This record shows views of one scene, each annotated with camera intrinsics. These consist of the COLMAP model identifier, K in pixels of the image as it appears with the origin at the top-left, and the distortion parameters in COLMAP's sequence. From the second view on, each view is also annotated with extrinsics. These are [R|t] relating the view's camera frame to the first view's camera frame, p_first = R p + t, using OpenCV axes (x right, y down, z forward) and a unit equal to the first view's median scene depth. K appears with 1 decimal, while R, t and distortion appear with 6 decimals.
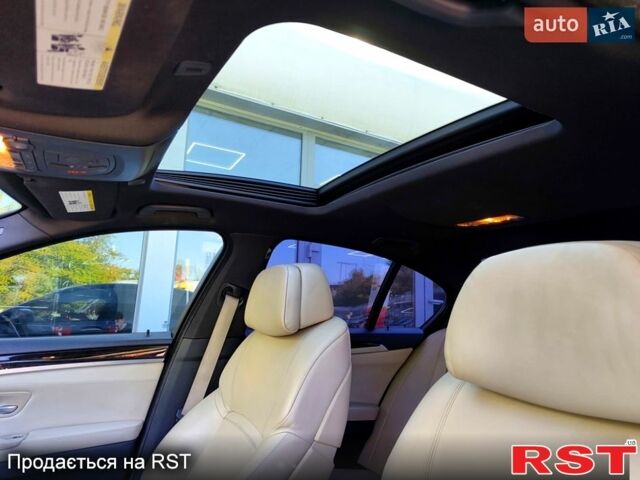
lens RADIAL K [[430.1, 0, 323.0], [0, 430.1, 234.7], [0, 0, 1]] dist [0.036543, -0.002707]
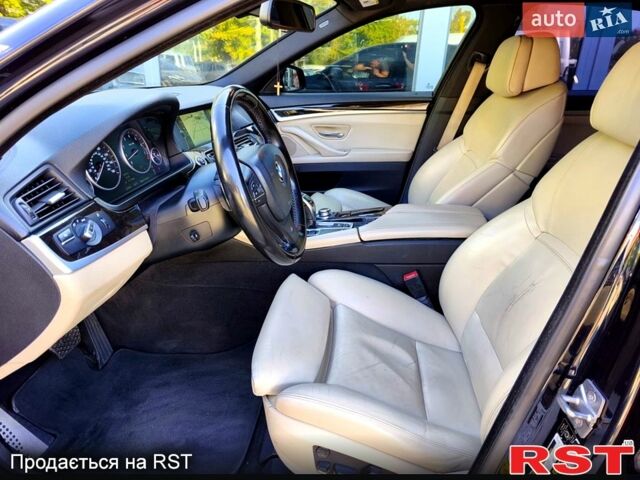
lens RADIAL K [[445.5, 0, 324.3], [0, 445.5, 223.9], [0, 0, 1]] dist [0.093157, 0.003419]
pose [[0.821136, 0.189790, -0.538252, 0.218372], [0.098289, 0.881975, 0.460934, -0.097857], [0.562205, -0.431394, 0.705567, -0.377317]]
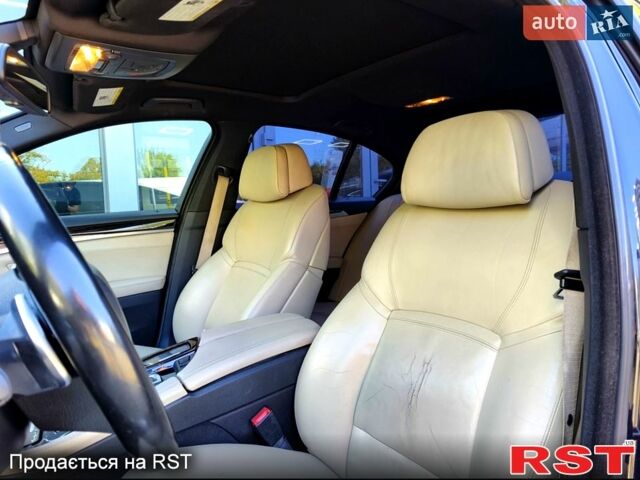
lens RADIAL K [[430.1, 0, 323.0], [0, 430.1, 234.7], [0, 0, 1]] dist [0.036543, -0.002707]
pose [[0.988858, -0.075328, 0.128395, -0.106027], [0.042344, 0.969222, 0.242518, 0.021540], [-0.142712, -0.234379, 0.961613, -0.248463]]
